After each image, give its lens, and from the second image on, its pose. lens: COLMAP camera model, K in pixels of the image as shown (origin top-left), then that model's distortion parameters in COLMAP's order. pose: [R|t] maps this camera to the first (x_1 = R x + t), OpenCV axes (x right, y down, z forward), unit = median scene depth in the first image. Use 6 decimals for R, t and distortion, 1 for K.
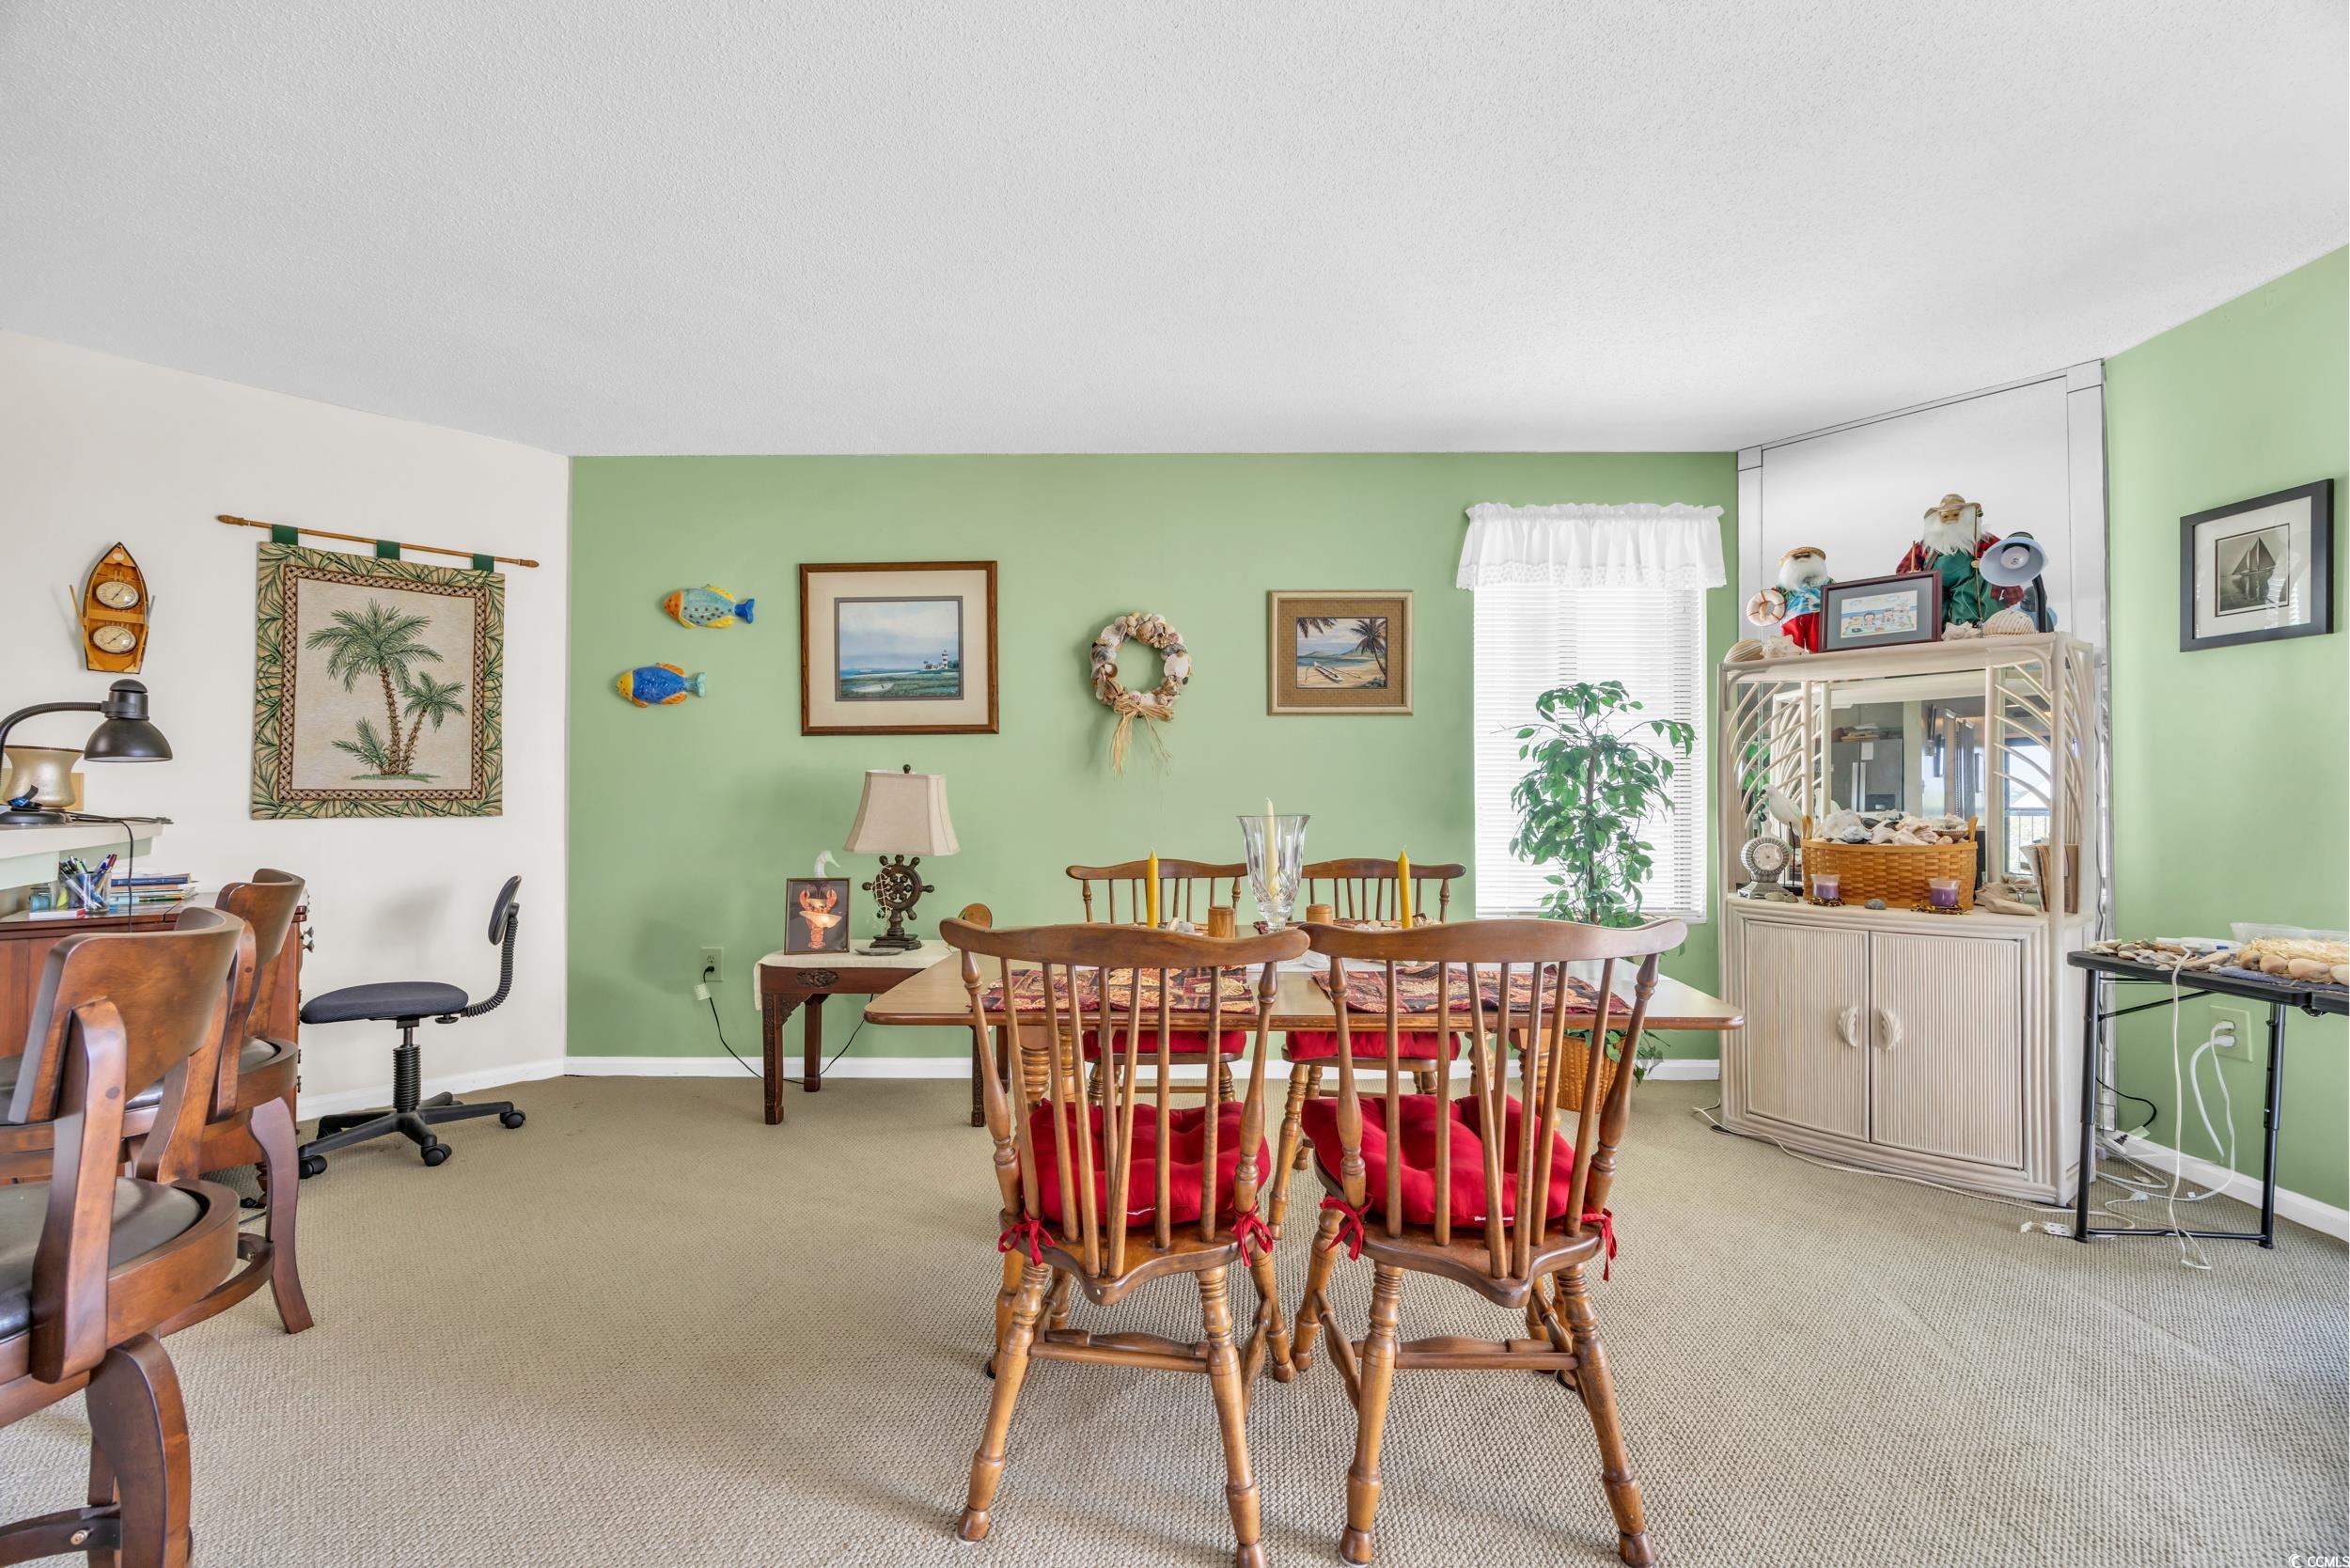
lens RADIAL K [[899.9, 0, 1179.9], [0, 899.9, 792.8], [0, 0, 1]] dist [-0.000830, -0.000299]
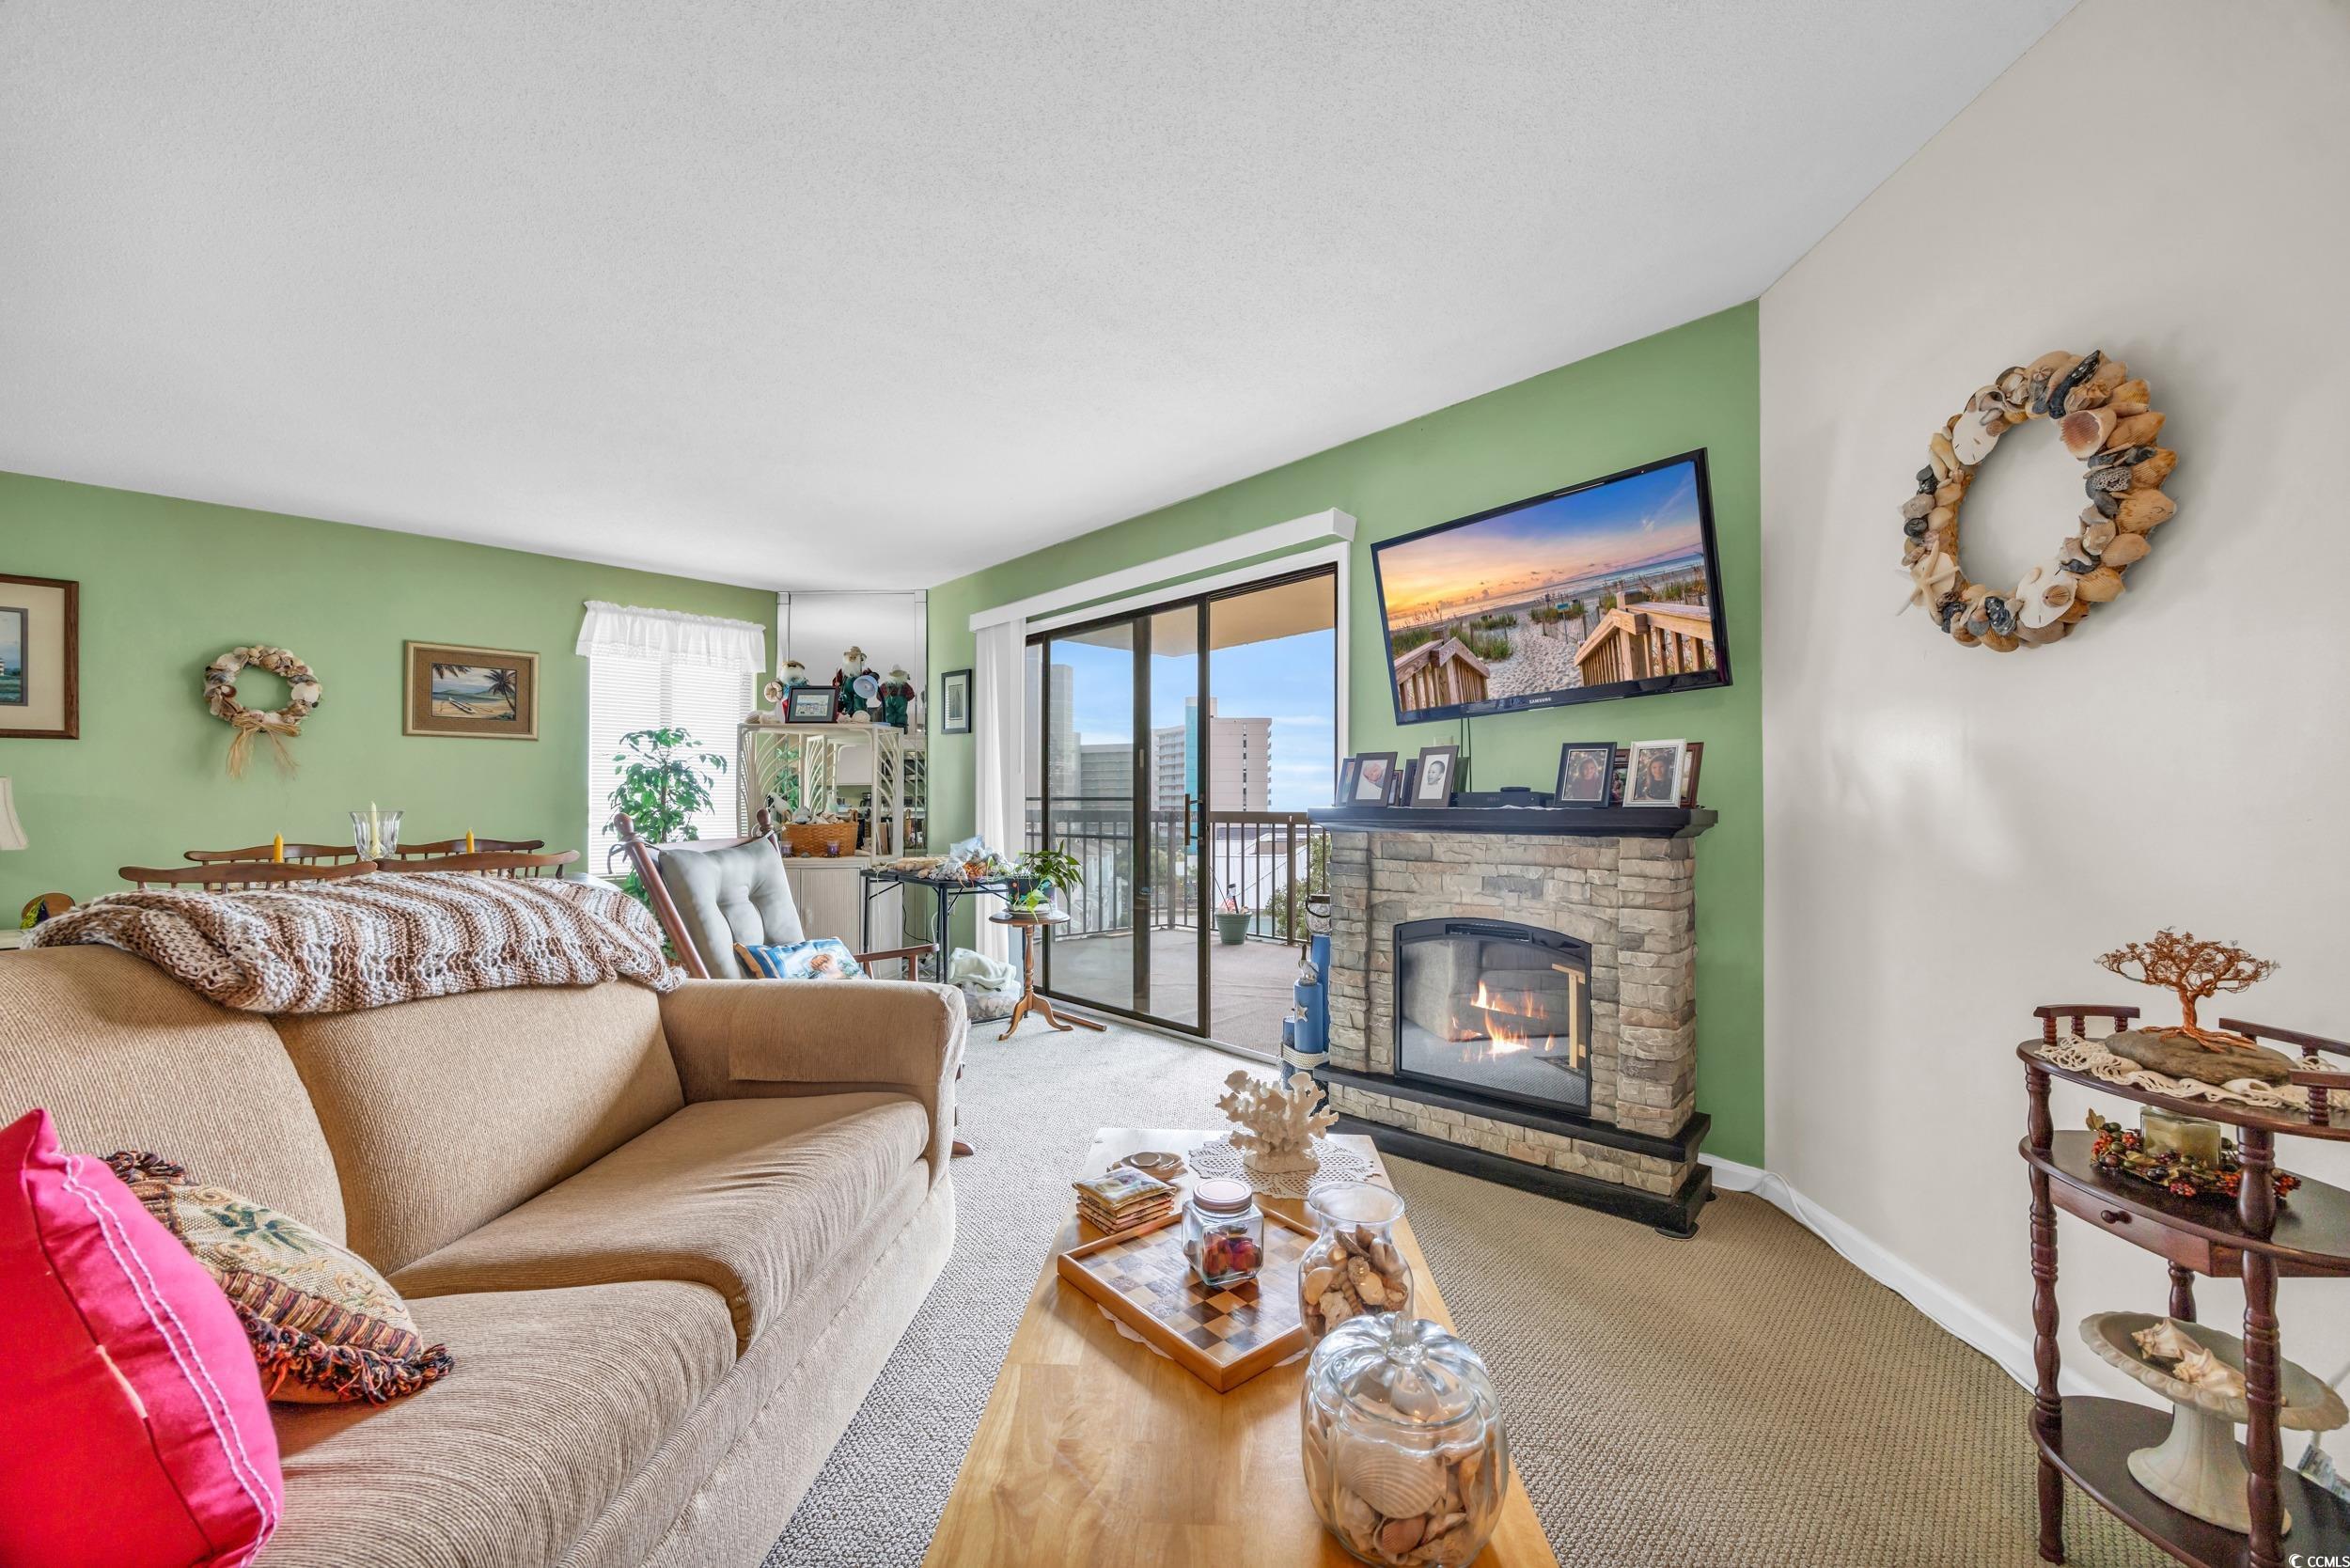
lens RADIAL K [[899.9, 0, 1179.9], [0, 899.9, 792.8], [0, 0, 1]] dist [-0.000830, -0.000299]
pose [[0.723202, 0.010121, 0.690563, 0.013781], [-0.005867, 0.999947, -0.008510, 0.000935], [-0.690612, 0.002103, 0.723223, -0.728116]]
